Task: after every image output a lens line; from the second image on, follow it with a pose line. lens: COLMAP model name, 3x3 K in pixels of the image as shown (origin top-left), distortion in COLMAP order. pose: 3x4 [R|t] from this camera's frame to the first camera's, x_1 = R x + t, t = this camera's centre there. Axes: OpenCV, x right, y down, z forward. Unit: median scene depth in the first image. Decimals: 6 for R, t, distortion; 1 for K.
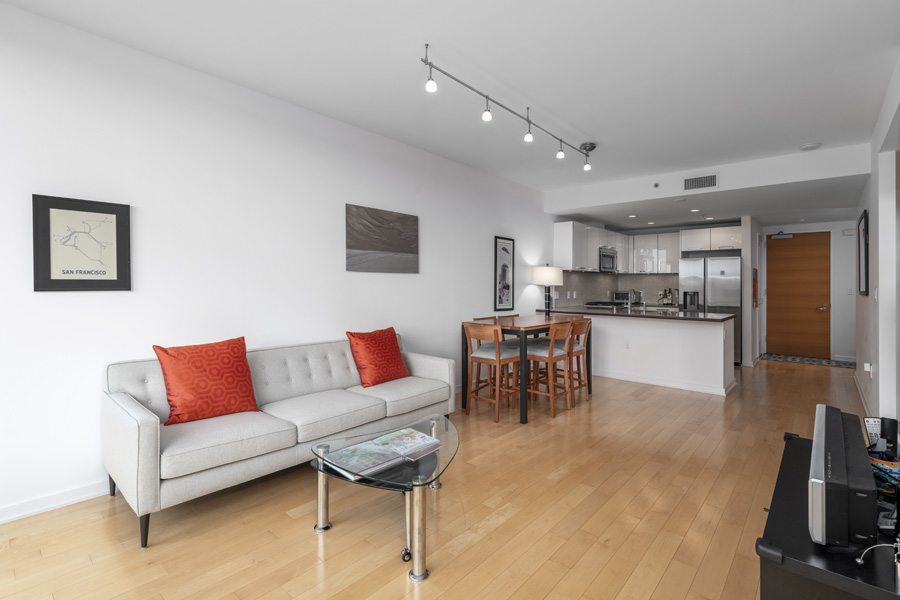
lens RADIAL K [[422.6, 0, 448.3], [0, 422.6, 272.1], [0, 0, 1]] dist [0.001049, 0.000070]
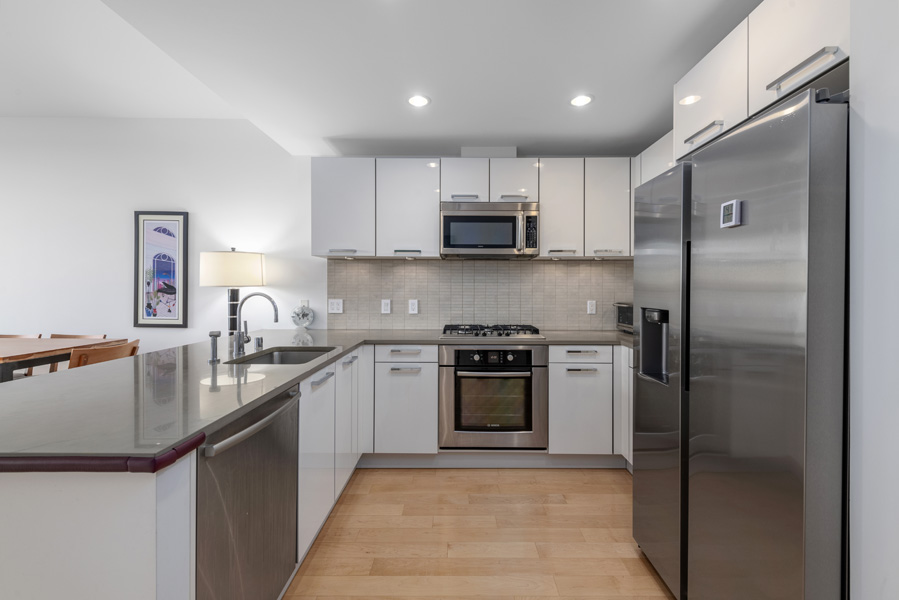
lens RADIAL K [[373.6, 0, 451.6], [0, 373.6, 288.6], [0, 0, 1]] dist [-0.000896, -0.000067]
pose [[0.659408, -0.002869, -0.751780, 0.691353], [0.023585, 0.999579, 0.016872, 0.027848], [0.751415, -0.028856, 0.659198, 0.786327]]
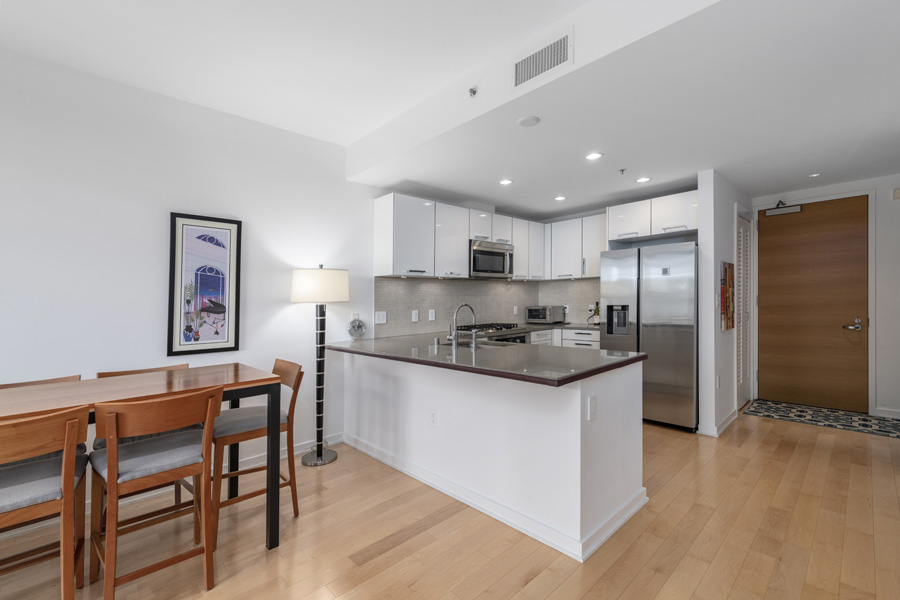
lens RADIAL K [[395.6, 0, 450.0], [0, 395.6, 300.0], [0, 0, 1]] dist [0.000794, 0.000265]
pose [[0.995791, -0.028781, -0.087022, 0.399608], [0.031372, 0.999100, 0.028558, 0.015764], [0.086122, -0.031168, 0.995797, 0.431288]]
